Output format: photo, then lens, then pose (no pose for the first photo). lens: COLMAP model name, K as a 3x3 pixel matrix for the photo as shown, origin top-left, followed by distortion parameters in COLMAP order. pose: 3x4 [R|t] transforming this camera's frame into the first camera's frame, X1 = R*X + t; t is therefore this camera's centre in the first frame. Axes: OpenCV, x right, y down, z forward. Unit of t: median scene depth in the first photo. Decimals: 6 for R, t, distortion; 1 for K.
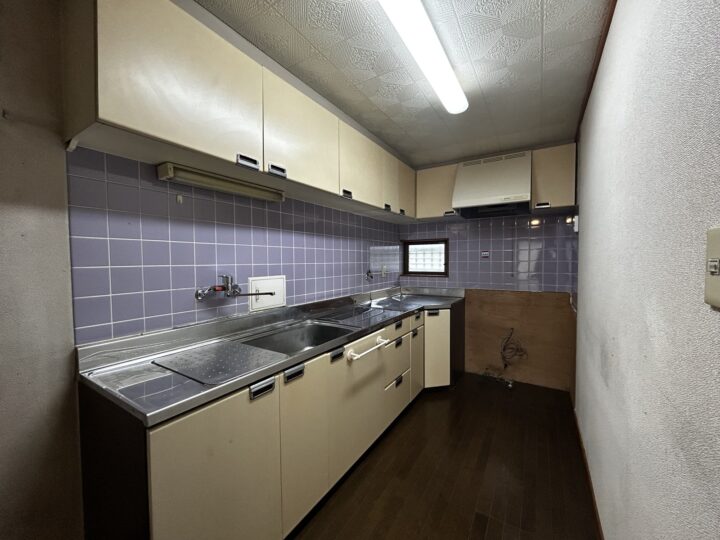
lens RADIAL K [[294.1, 0, 362.2], [0, 294.1, 268.5], [0, 0, 1]] dist [0.000062, 0.001429]
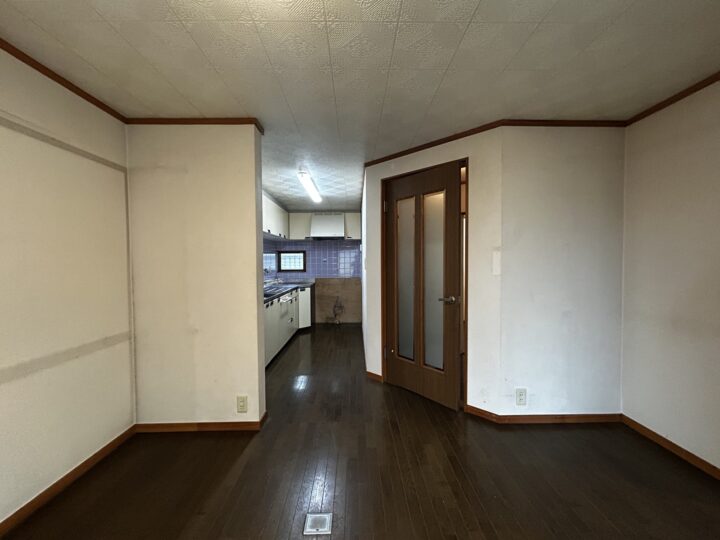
lens RADIAL K [[294.1, 0, 363.3], [0, 294.1, 271.5], [0, 0, 1]] dist [0.000062, 0.001429]
pose [[0.838530, -0.018140, 0.544553, -0.565080], [0.017507, 0.999827, 0.006349, 0.029771], [-0.544574, 0.004210, 0.838702, -1.012691]]
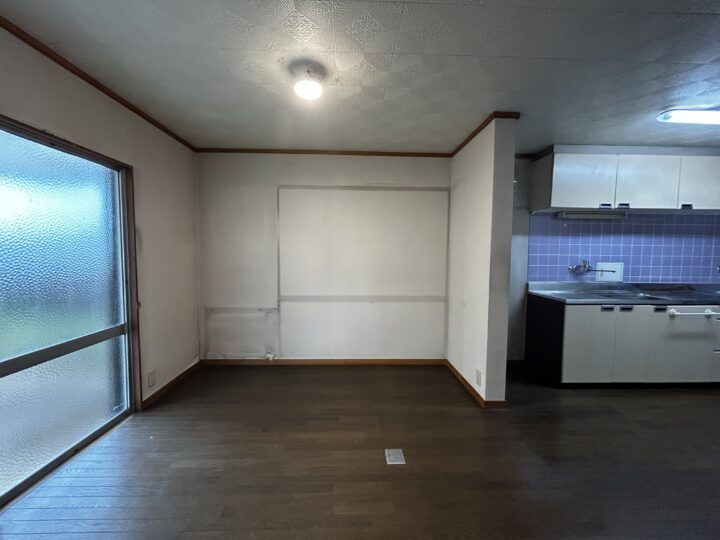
lens RADIAL K [[294.1, 0, 353.0], [0, 294.1, 269.8], [0, 0, 1]] dist [0.000062, 0.001429]
pose [[0.548471, 0.062993, -0.833793, 0.234948], [-0.036592, 0.998011, 0.051330, 0.029035], [0.835369, 0.002357, 0.549685, -0.969016]]
